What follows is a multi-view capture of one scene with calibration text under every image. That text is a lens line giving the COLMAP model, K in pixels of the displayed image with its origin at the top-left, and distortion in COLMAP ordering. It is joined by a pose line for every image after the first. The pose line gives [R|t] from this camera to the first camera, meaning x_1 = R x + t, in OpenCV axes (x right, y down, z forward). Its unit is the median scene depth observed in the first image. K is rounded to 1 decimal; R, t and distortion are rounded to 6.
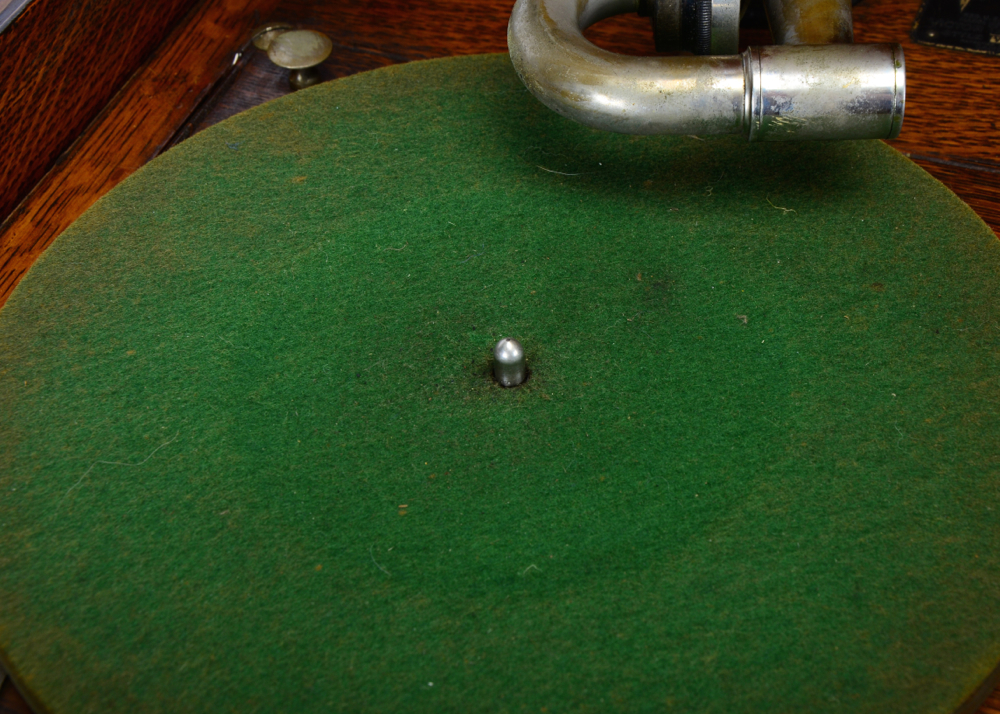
lens RADIAL K [[1713.1, 0, 500.0], [0, 1713.1, 357.0], [0, 0, 1]] dist [0.122059, 0.226134]
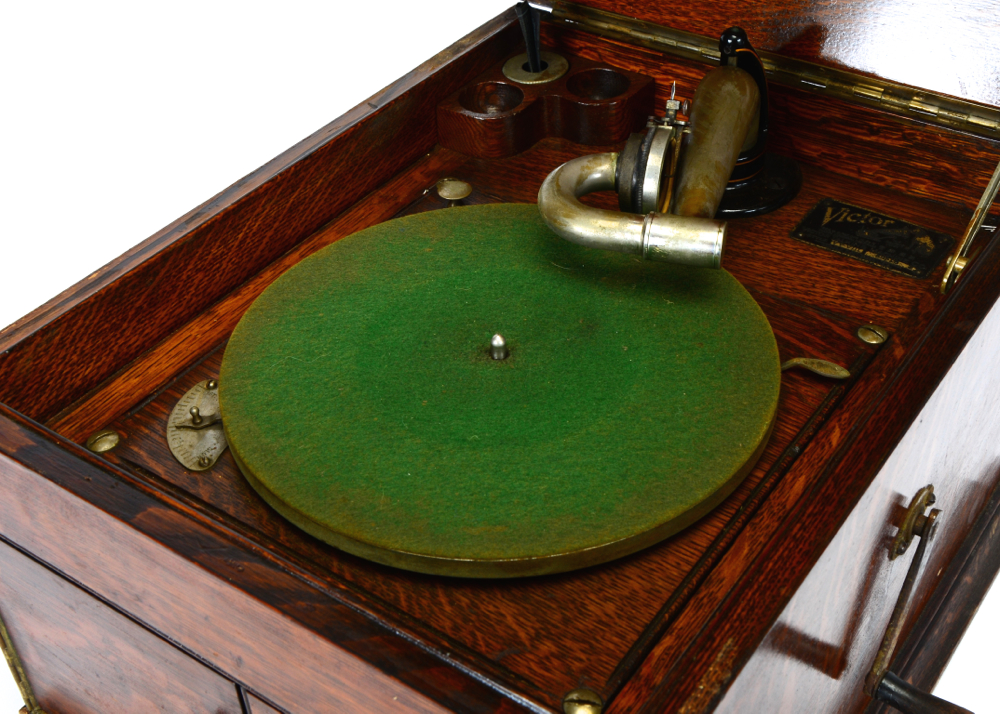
lens RADIAL K [[1330.5, 0, 500.0], [0, 1330.5, 357.0], [0, 0, 1]] dist [0.009052, 0.018789]
pose [[0.968417, 0.164278, -0.187569, 0.272159], [-0.182509, 0.979579, -0.084350, 0.131291], [0.169881, 0.115918, 0.978623, -0.453665]]
